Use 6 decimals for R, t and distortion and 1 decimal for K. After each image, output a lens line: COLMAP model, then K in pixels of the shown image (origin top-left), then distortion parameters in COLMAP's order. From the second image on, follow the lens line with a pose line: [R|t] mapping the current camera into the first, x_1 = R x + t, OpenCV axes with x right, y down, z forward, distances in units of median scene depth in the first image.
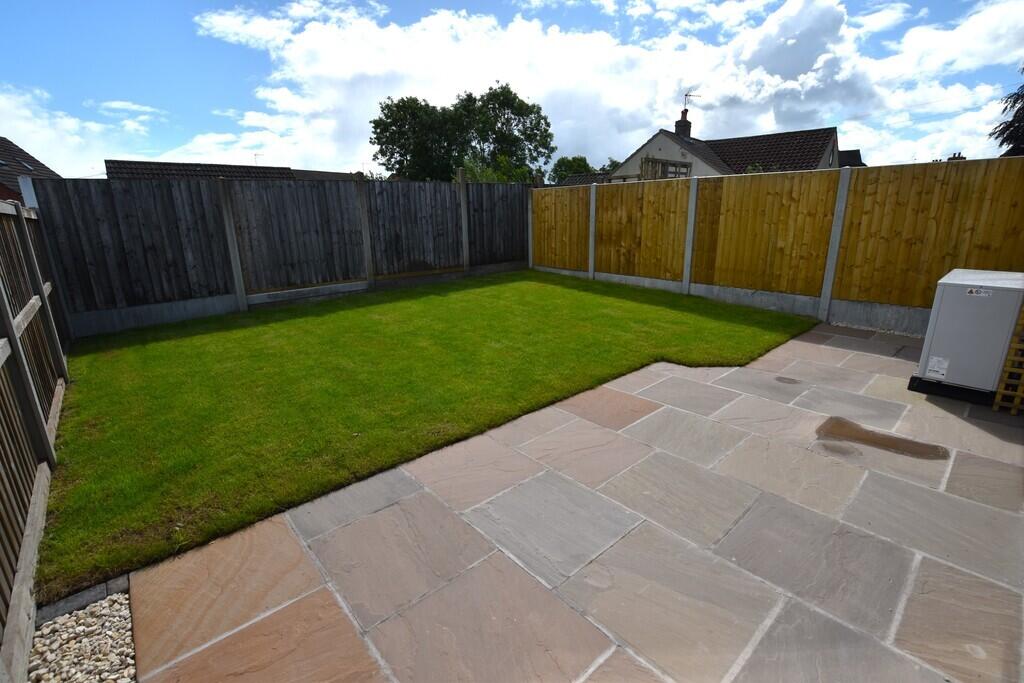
lens RADIAL K [[453.9, 0, 513.4], [0, 453.9, 343.4], [0, 0, 1]] dist [-0.045790, -0.000822]
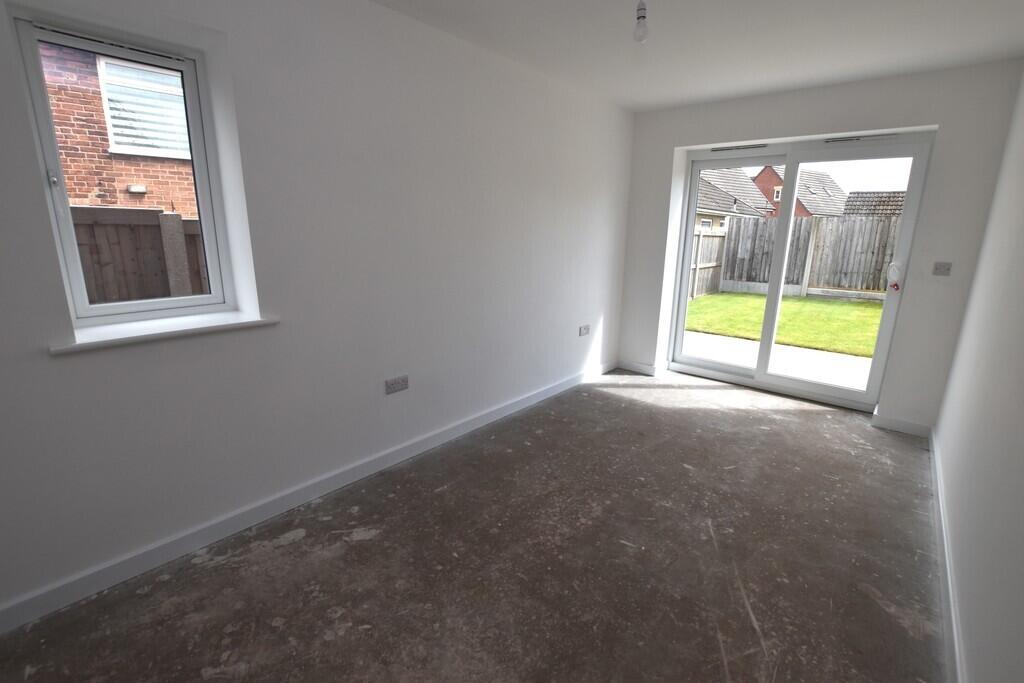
lens RADIAL K [[453.9, 0, 511.9], [0, 453.9, 342.4], [0, 0, 1]] dist [-0.045790, -0.000822]
pose [[0.123377, 0.252993, -0.959569, 1.630345], [-0.276533, 0.937420, 0.211598, 0.064131], [0.953052, 0.239246, 0.185617, -0.506923]]
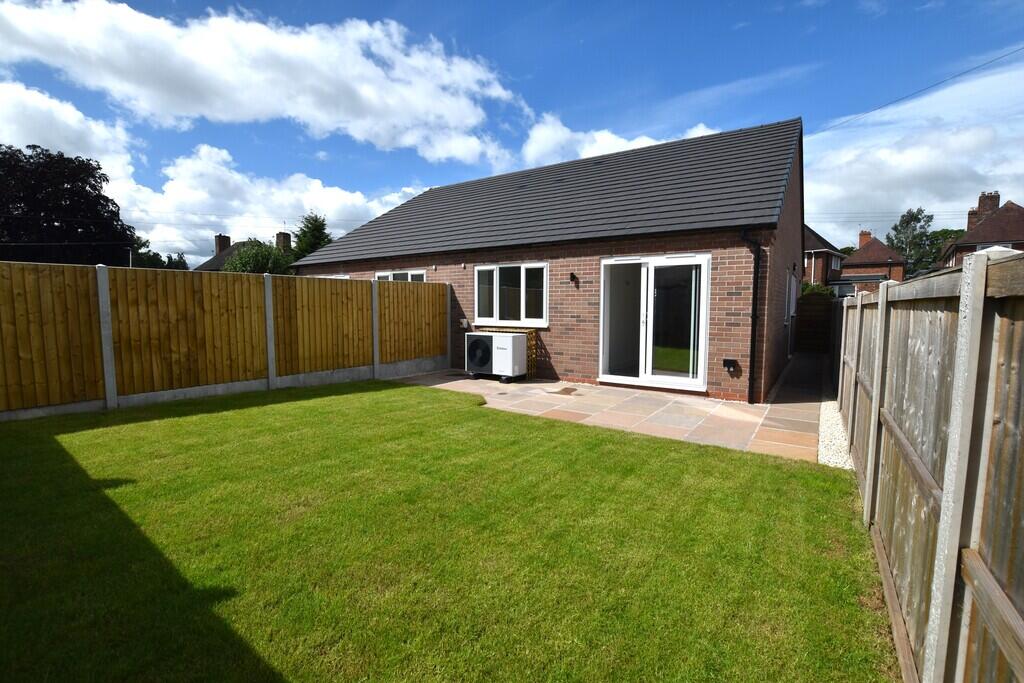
lens RADIAL K [[453.9, 0, 511.8], [0, 453.9, 343.3], [0, 0, 1]] dist [-0.045790, -0.000822]
pose [[-0.241798, -0.064281, 0.968195, -0.605253], [0.264607, 0.955618, 0.129529, -0.174049], [-0.933551, 0.287511, -0.214057, 0.628658]]
